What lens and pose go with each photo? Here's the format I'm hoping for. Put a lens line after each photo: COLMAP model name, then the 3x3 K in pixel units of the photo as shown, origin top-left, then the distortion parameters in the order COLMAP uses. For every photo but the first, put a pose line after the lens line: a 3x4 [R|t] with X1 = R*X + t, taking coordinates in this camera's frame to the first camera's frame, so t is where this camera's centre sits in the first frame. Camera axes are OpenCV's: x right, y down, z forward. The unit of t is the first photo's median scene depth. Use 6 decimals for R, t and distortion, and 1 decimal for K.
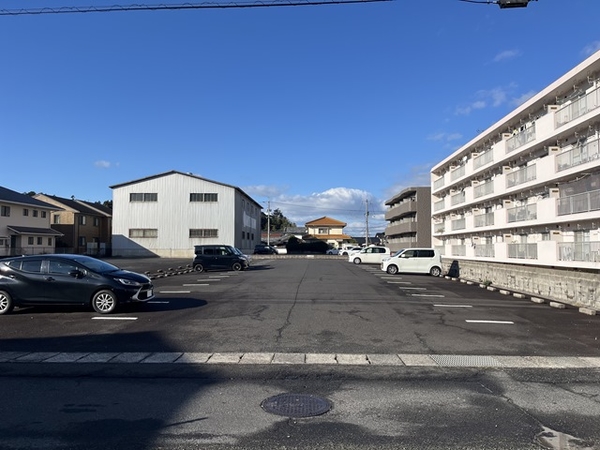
lens RADIAL K [[449.1, 0, 300.5], [0, 449.1, 227.9], [0, 0, 1]] dist [0.074540, -0.092022]
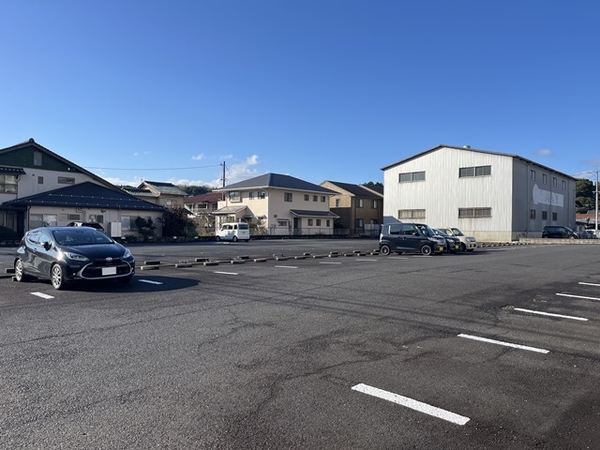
lens RADIAL K [[449.1, 0, 300.5], [0, 449.1, 227.9], [0, 0, 1]] dist [0.074540, -0.092022]
pose [[0.757153, -0.000372, -0.653237, 0.125646], [0.023827, 0.999350, 0.027048, 0.011449], [0.652803, -0.036044, 0.756670, 0.142606]]
